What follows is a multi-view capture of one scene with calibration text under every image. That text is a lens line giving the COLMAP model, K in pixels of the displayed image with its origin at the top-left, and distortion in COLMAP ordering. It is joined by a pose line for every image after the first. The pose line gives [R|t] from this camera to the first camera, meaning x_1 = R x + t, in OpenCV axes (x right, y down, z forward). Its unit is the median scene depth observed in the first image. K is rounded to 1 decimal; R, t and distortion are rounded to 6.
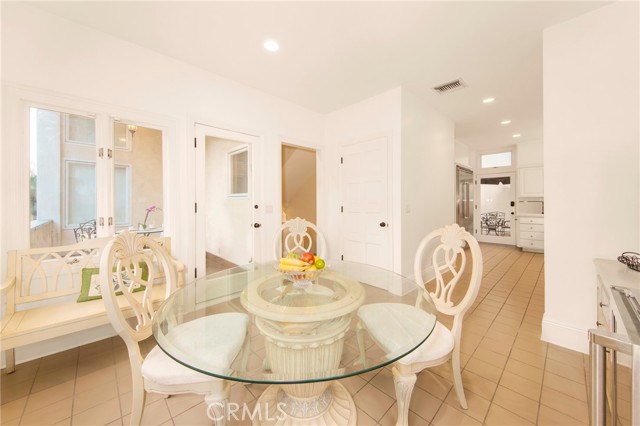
lens RADIAL K [[238.0, 0, 315.8], [0, 238.0, 200.7], [0, 0, 1]] dist [-0.000575, -0.000192]
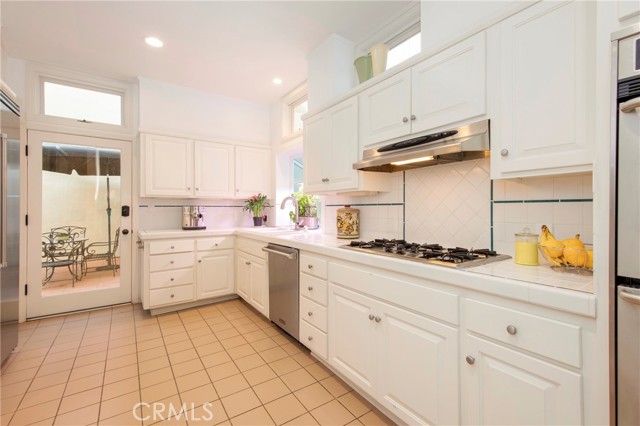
lens RADIAL K [[284.4, 0, 322.3], [0, 284.4, 211.4], [0, 0, 1]] dist [0.003091, 0.000136]
pose [[0.145285, -0.005845, 0.989373, 0.369219], [-0.006508, 0.999955, 0.006863, 0.008633], [-0.989368, -0.007436, 0.145241, 0.585887]]
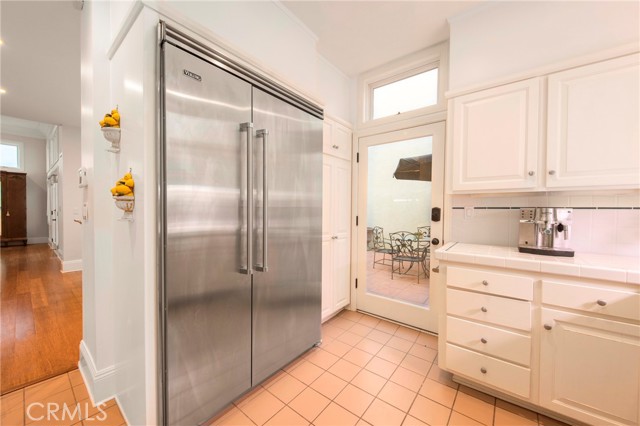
lens RADIAL K [[238.0, 0, 324.8], [0, 238.0, 212.7], [0, 0, 1]] dist [-0.000575, -0.000192]
pose [[0.988400, 0.008007, 0.151659, 0.650898], [-0.011489, 0.999690, 0.022091, 0.005905], [-0.151435, -0.023577, 0.988186, 0.723797]]
